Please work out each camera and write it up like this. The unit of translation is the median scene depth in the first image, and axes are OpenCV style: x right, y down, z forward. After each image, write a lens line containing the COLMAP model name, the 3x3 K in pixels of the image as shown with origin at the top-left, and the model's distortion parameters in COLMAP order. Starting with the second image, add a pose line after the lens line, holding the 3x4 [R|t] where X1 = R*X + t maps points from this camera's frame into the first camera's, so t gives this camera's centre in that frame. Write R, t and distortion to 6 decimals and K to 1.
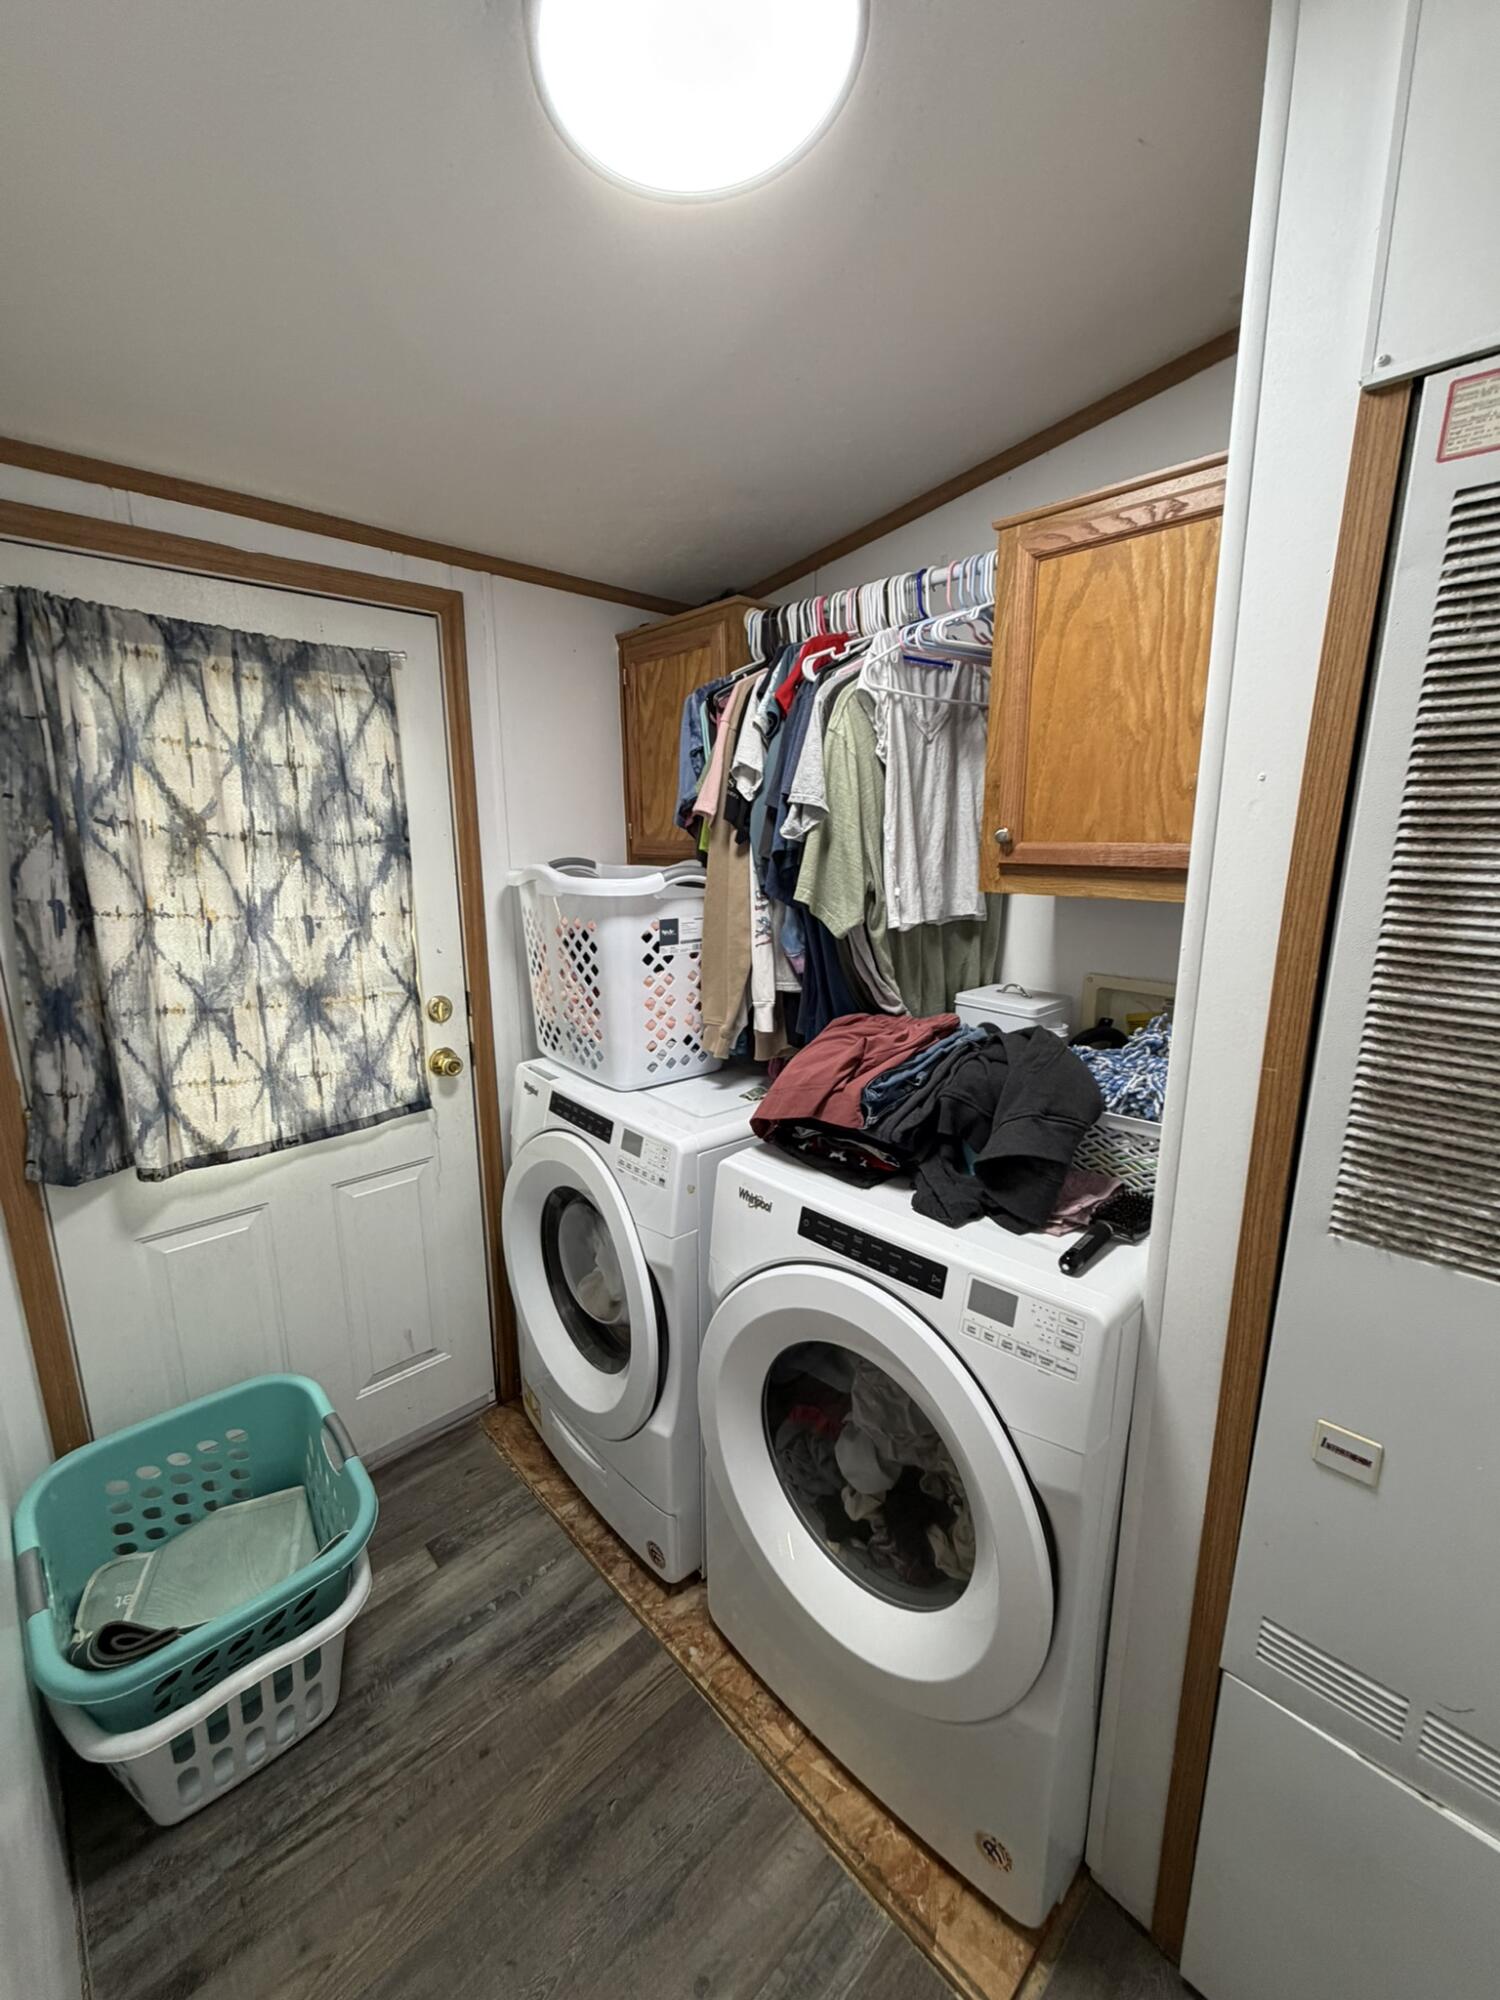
lens RADIAL K [[798.3, 0, 744.0], [0, 798.3, 994.8], [0, 0, 1]] dist [0.000428, -0.000376]
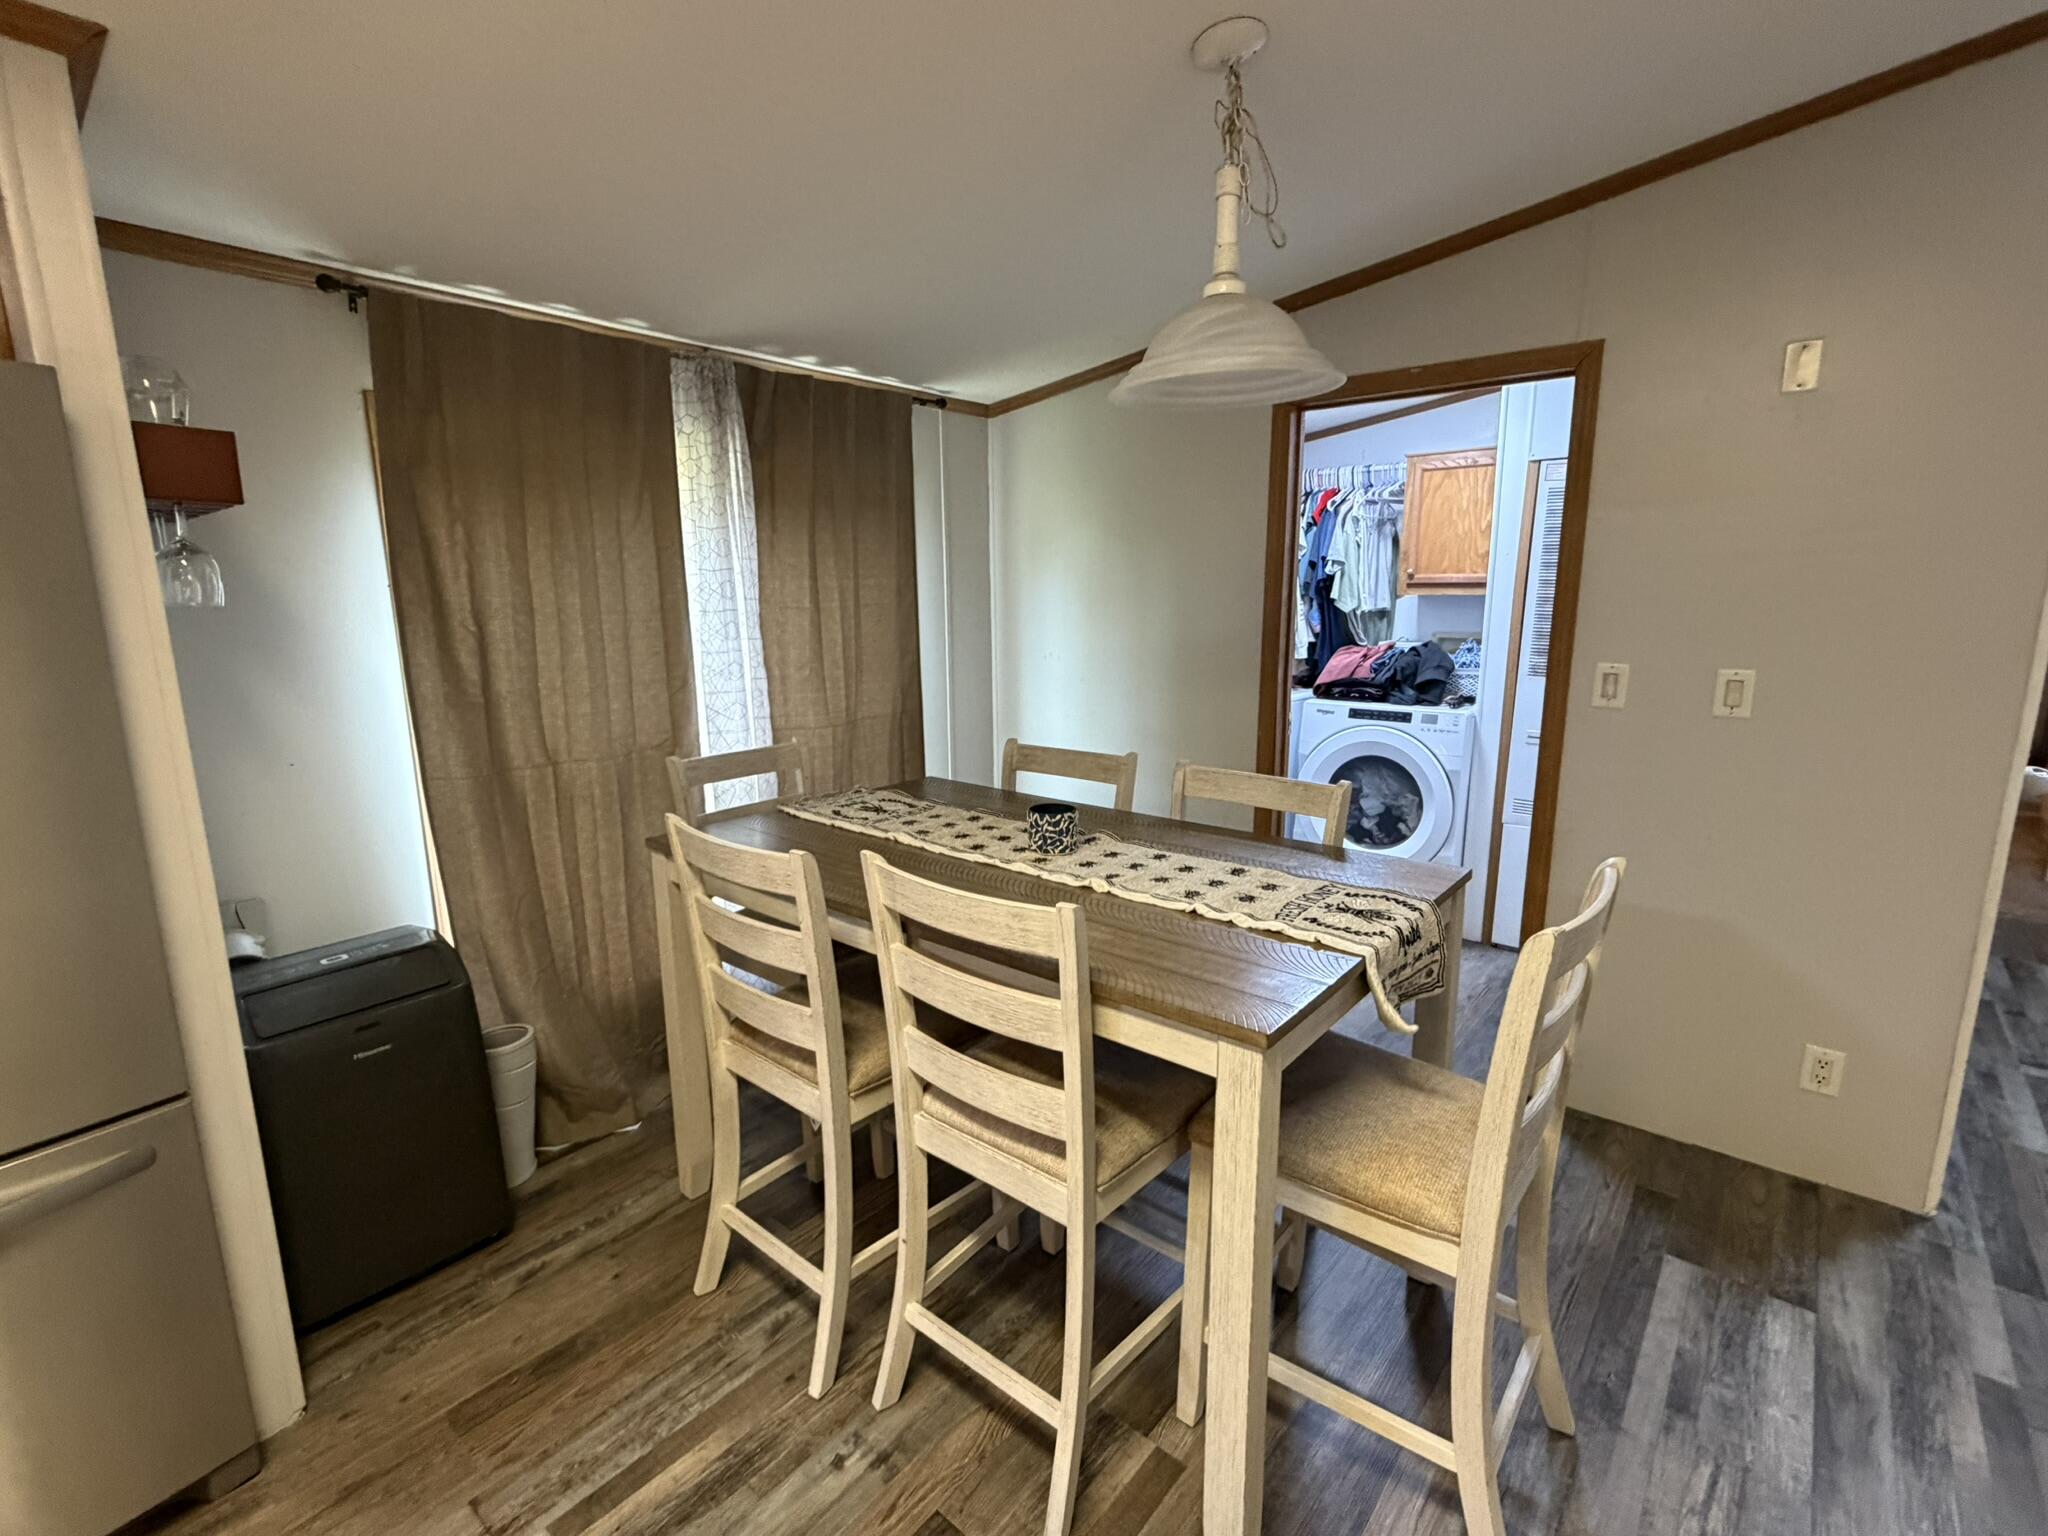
lens RADIAL K [[926.1, 0, 1014.3], [0, 926.1, 770.0], [0, 0, 1]] dist [-0.000177, 0.000302]
pose [[0.994684, -0.029446, 0.098672, -1.089028], [0.029832, 0.999552, -0.002437, 0.354306], [-0.098556, 0.005368, 0.995117, -1.600869]]
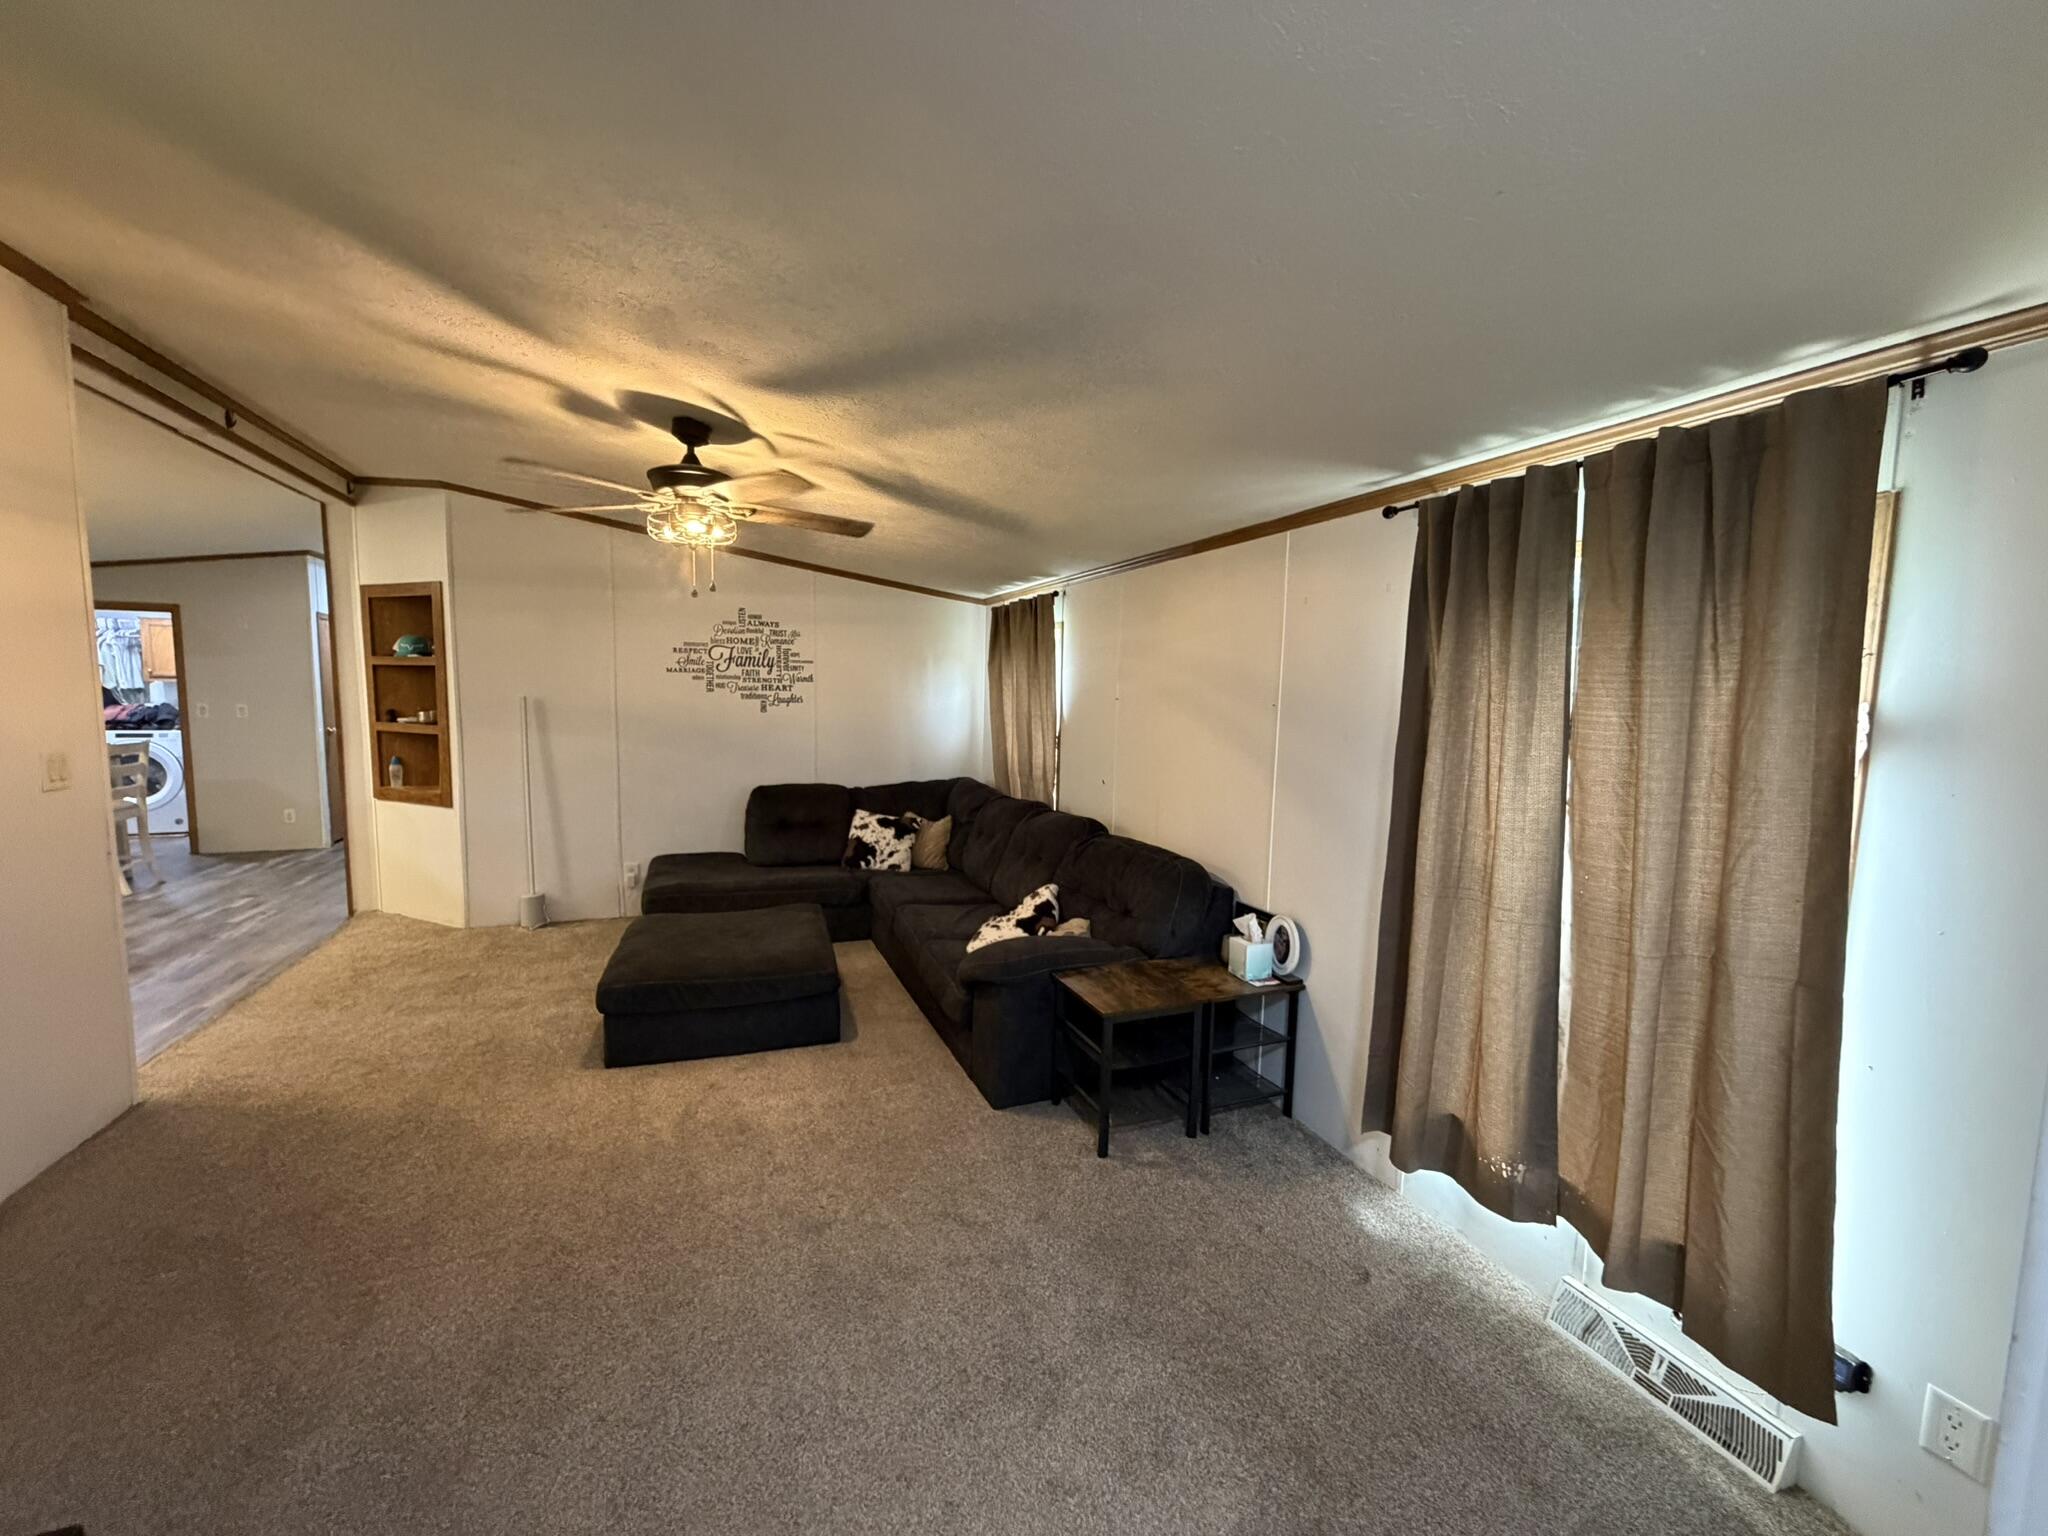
lens RADIAL K [[817.4, 0, 1014.7], [0, 817.4, 767.8], [0, 0, 1]] dist [0.000428, -0.000376]
pose [[0.378687, -0.086571, 0.921467, -2.302847], [0.166254, 0.985784, 0.024290, 1.136145], [-0.910470, 0.143999, 0.387696, -5.631372]]
